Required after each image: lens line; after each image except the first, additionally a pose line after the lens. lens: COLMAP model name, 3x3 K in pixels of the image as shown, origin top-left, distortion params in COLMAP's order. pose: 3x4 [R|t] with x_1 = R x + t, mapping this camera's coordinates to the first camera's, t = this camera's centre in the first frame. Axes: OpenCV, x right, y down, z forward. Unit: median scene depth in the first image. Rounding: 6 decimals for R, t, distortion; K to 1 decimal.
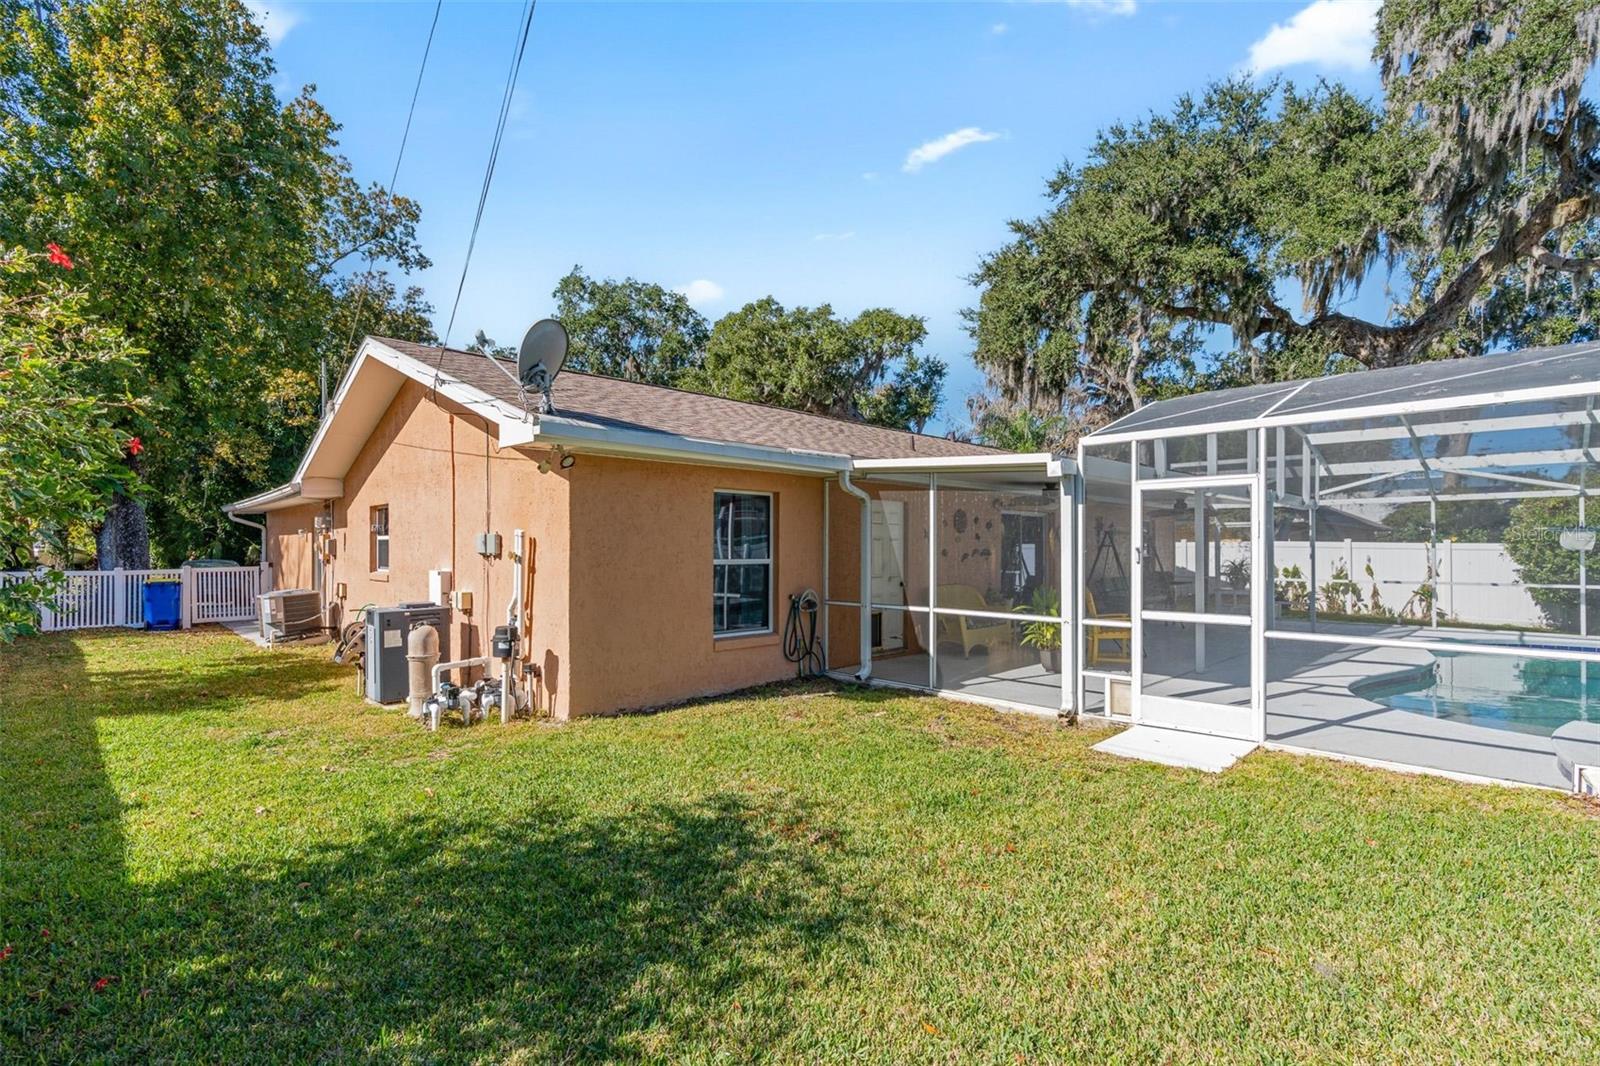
lens RADIAL K [[727.7, 0, 795.7], [0, 727.7, 542.3], [0, 0, 1]] dist [-0.007858, 0.004170]
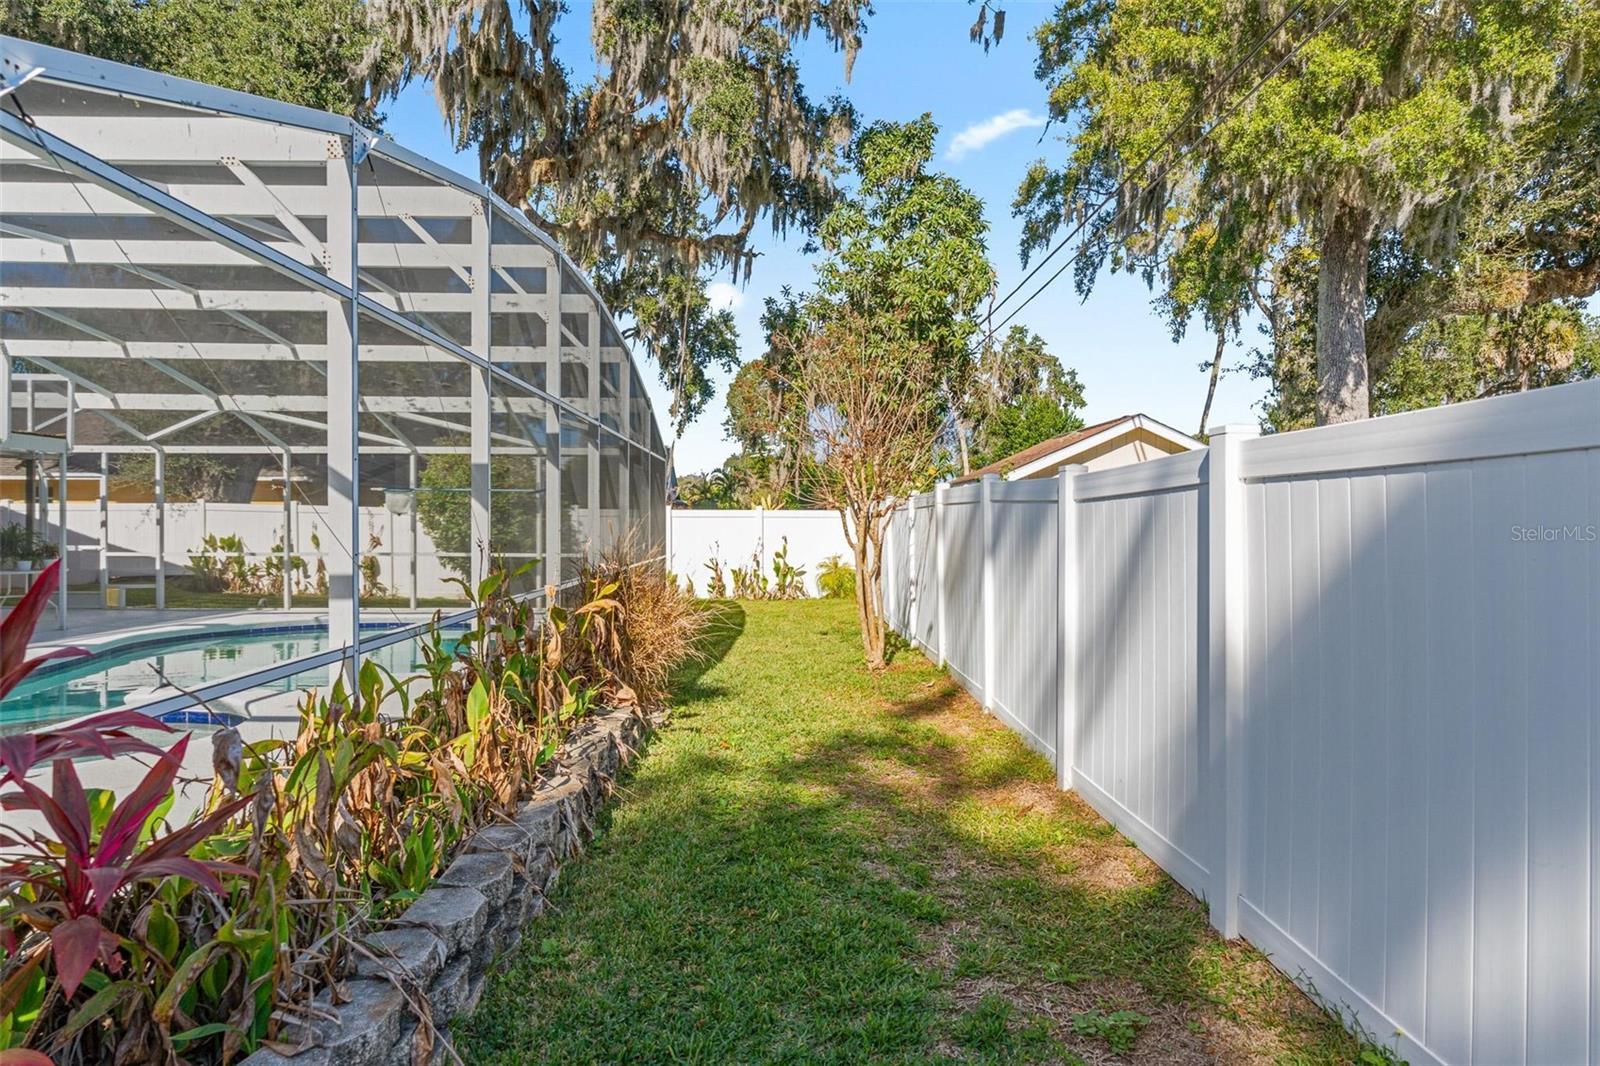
lens RADIAL K [[902.2, 0, 797.8], [0, 902.2, 519.1], [0, 0, 1]] dist [0.010157, 0.003264]
pose [[0.691119, 0.002542, 0.722737, 0.640965], [-0.007881, 0.999961, 0.004019, 0.010093], [-0.722698, -0.008473, 0.691112, -0.144970]]
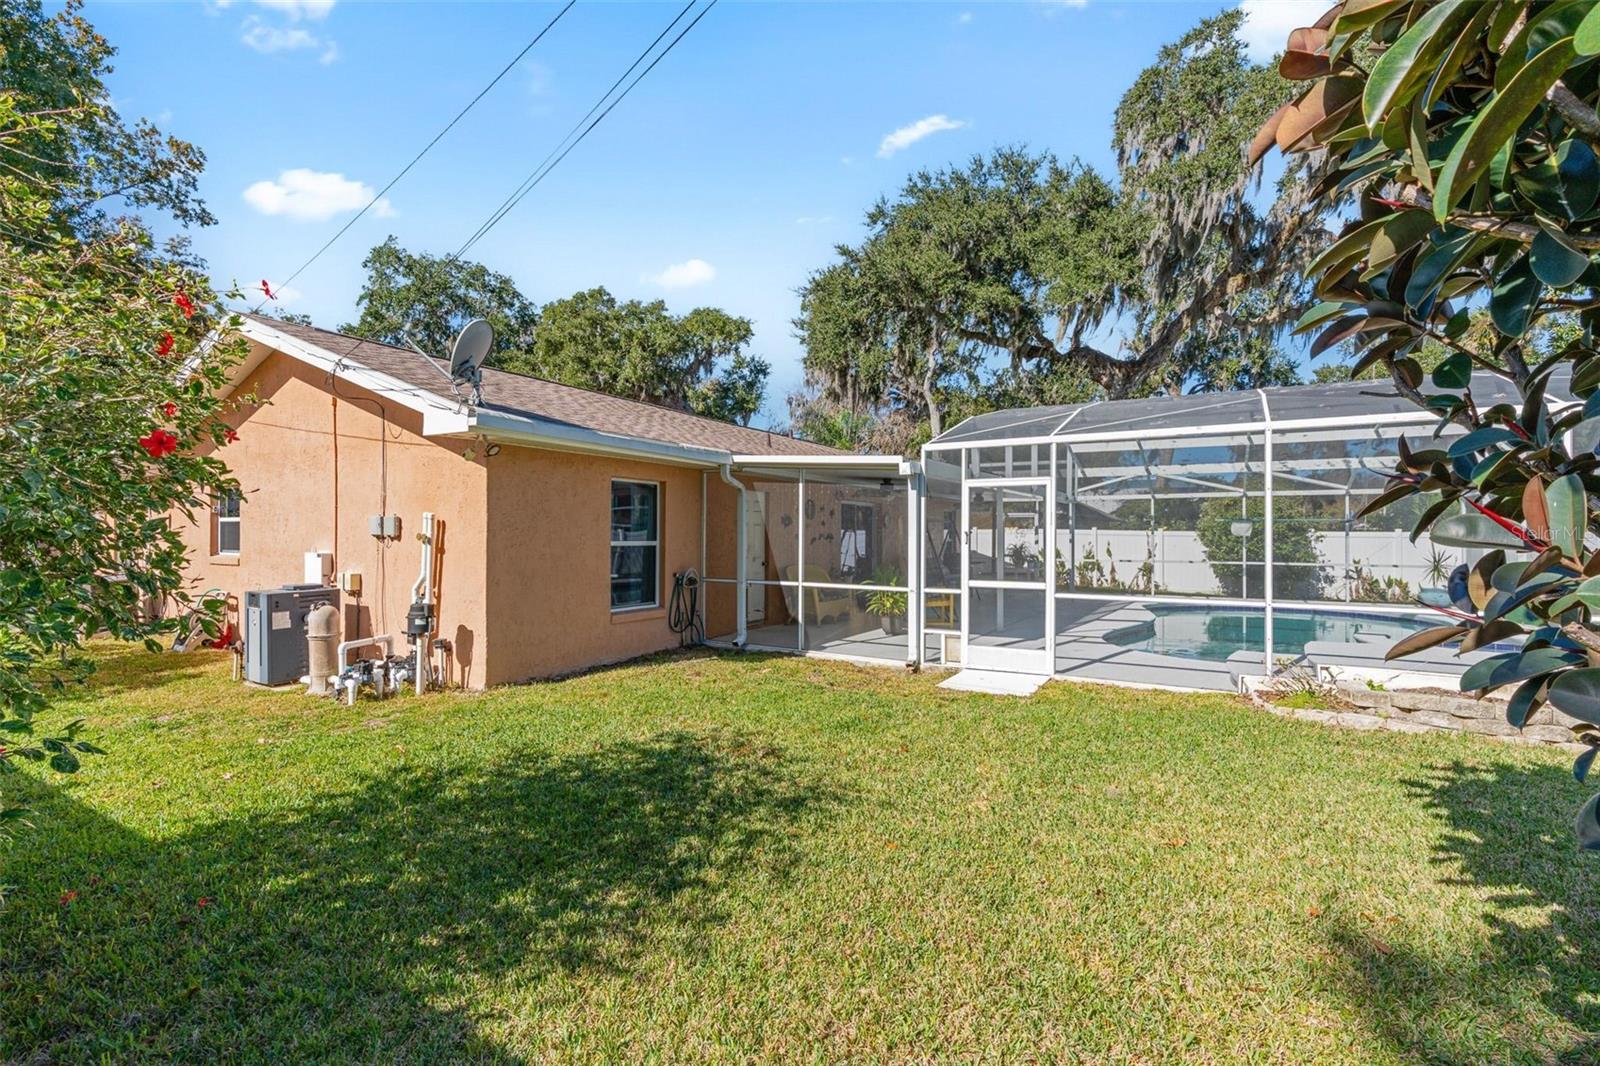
lens RADIAL K [[727.7, 0, 776.1], [0, 727.7, 529.2], [0, 0, 1]] dist [-0.007858, 0.004170]
pose [[0.968199, 0.004990, 0.250132, -0.132905], [-0.004668, 0.999987, -0.001881, 0.005440], [-0.250138, 0.000653, 0.968210, -0.123569]]
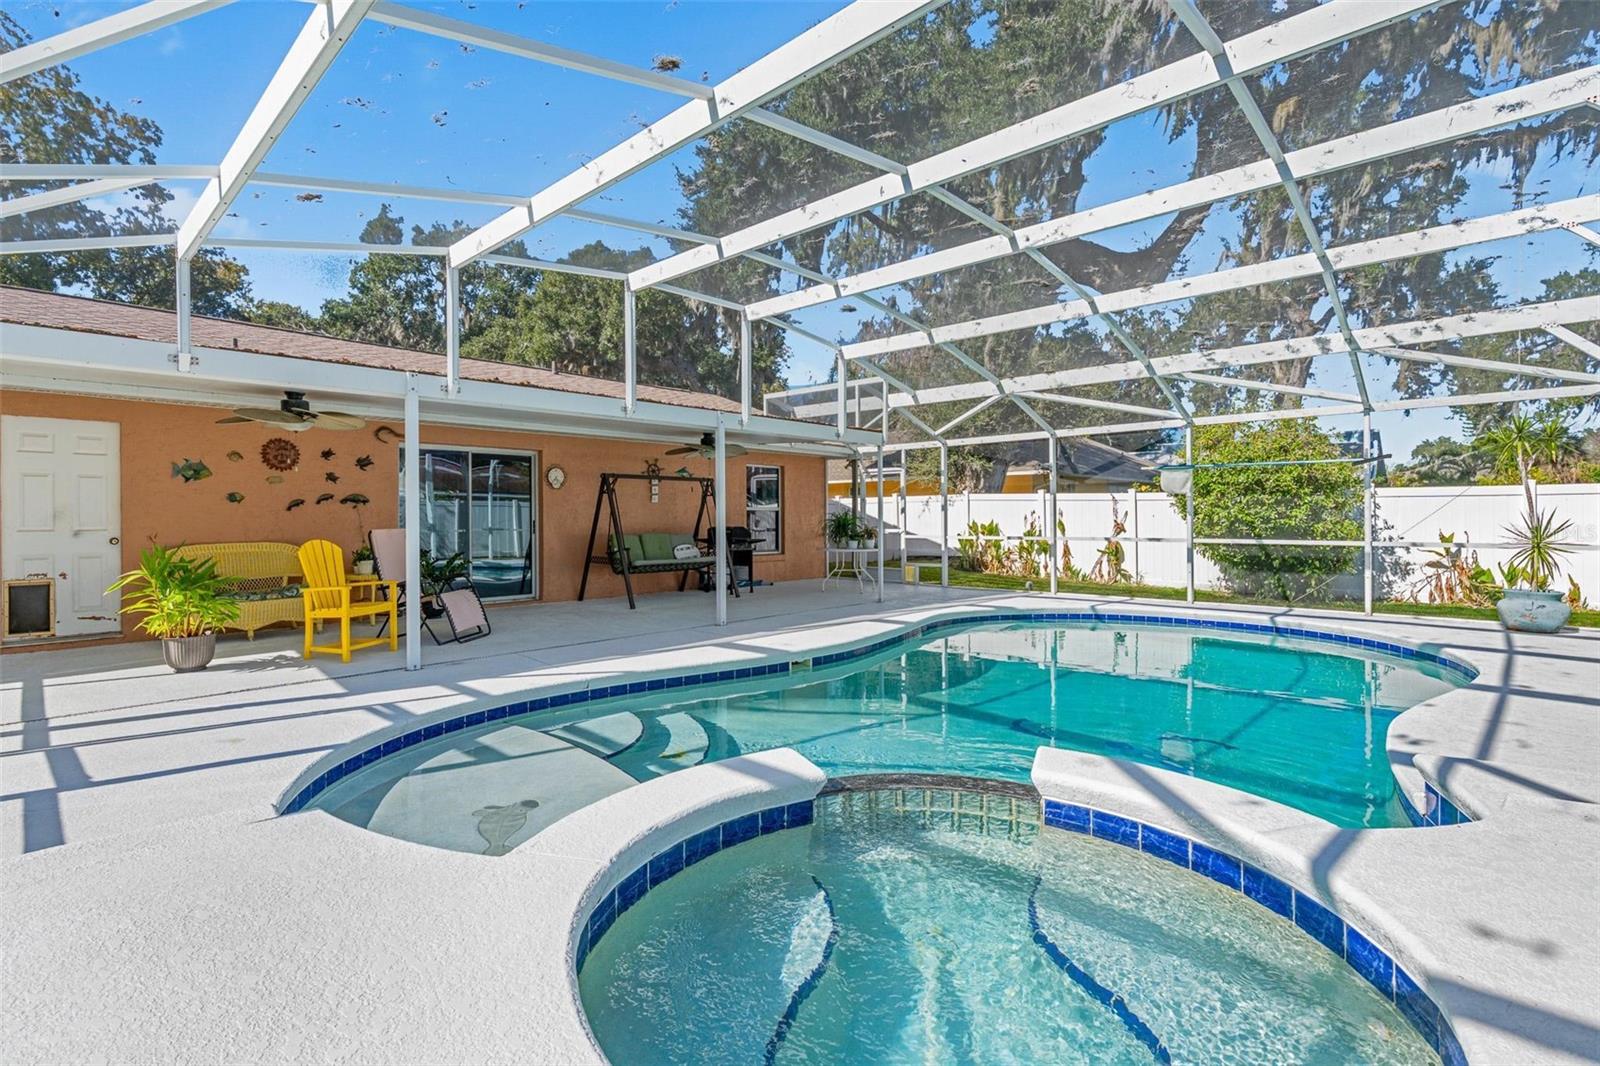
lens RADIAL K [[727.7, 0, 802.0], [0, 727.7, 518.2], [0, 0, 1]] dist [-0.007858, 0.004170]
pose [[0.998811, -0.007392, 0.048193, 0.662509], [0.006985, 0.999938, 0.008615, 0.029578], [-0.048254, -0.008268, 0.998801, 0.234788]]
